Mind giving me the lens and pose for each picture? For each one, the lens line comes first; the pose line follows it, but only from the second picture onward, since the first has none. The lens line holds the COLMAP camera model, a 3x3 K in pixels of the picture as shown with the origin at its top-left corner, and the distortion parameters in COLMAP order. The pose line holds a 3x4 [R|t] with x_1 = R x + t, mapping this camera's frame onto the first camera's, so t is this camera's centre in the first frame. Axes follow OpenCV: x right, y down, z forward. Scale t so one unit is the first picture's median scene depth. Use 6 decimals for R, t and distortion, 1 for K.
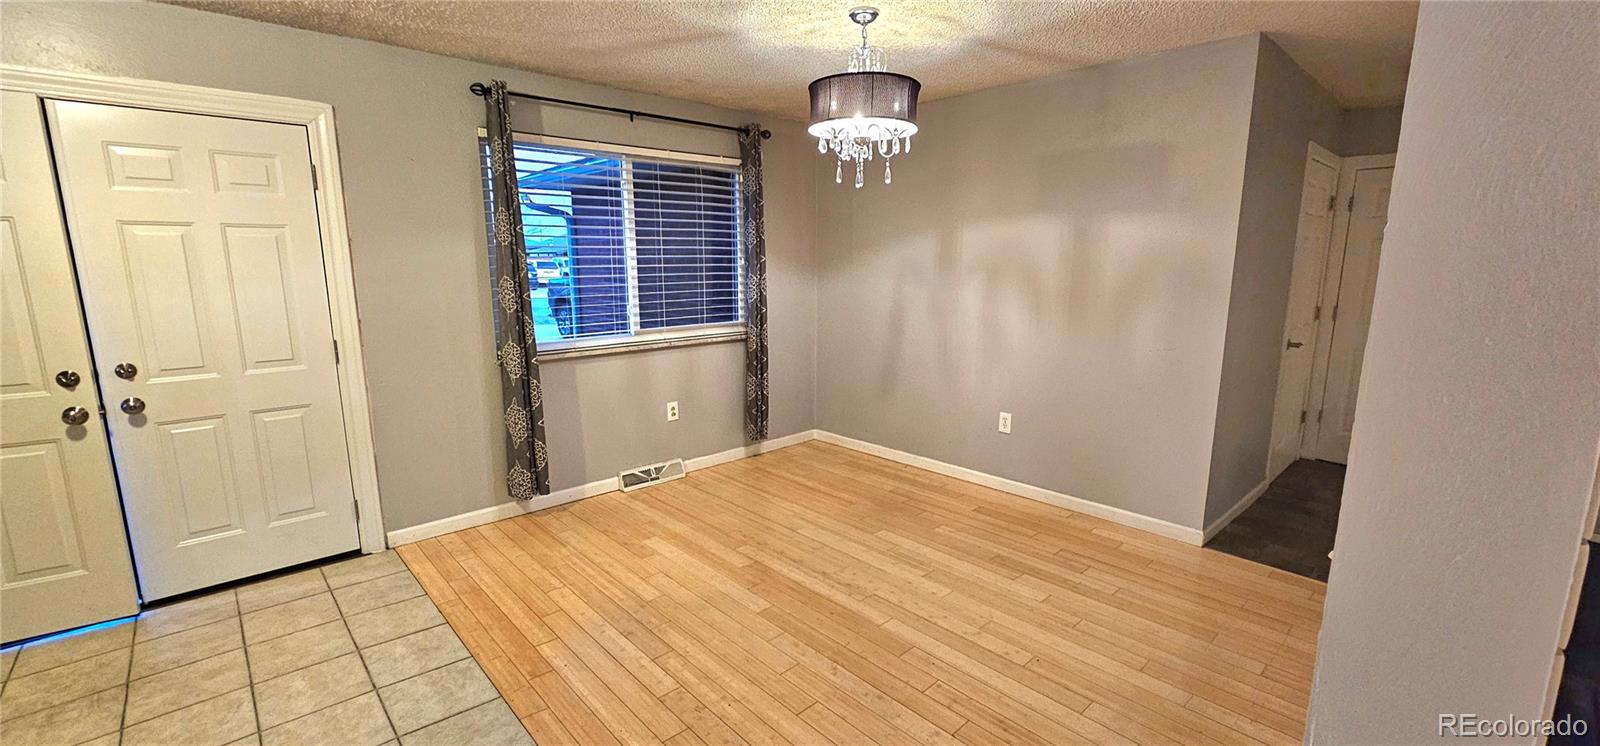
lens RADIAL K [[650.6, 0, 798.9], [0, 650.6, 382.1], [0, 0, 1]] dist [-0.001408, -0.000089]
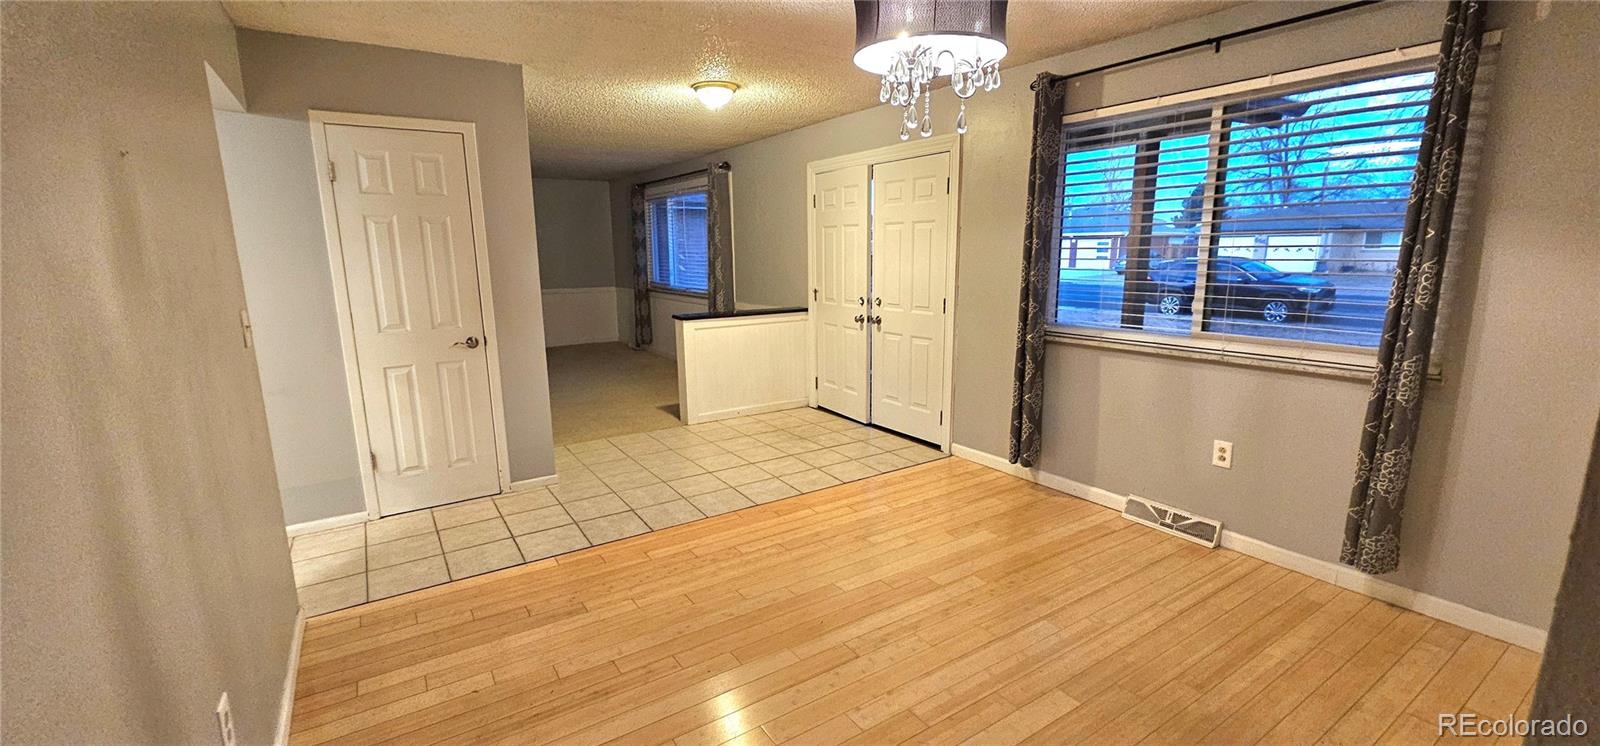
lens RADIAL K [[658.1, 0, 798.8], [0, 658.1, 378.0], [0, 0, 1]] dist [-0.001184, -0.000118]
pose [[-0.160407, 0.190741, -0.968446, 0.705793], [-0.175323, 0.960043, 0.218126, -0.138901], [0.971355, 0.204780, -0.120556, 0.795474]]
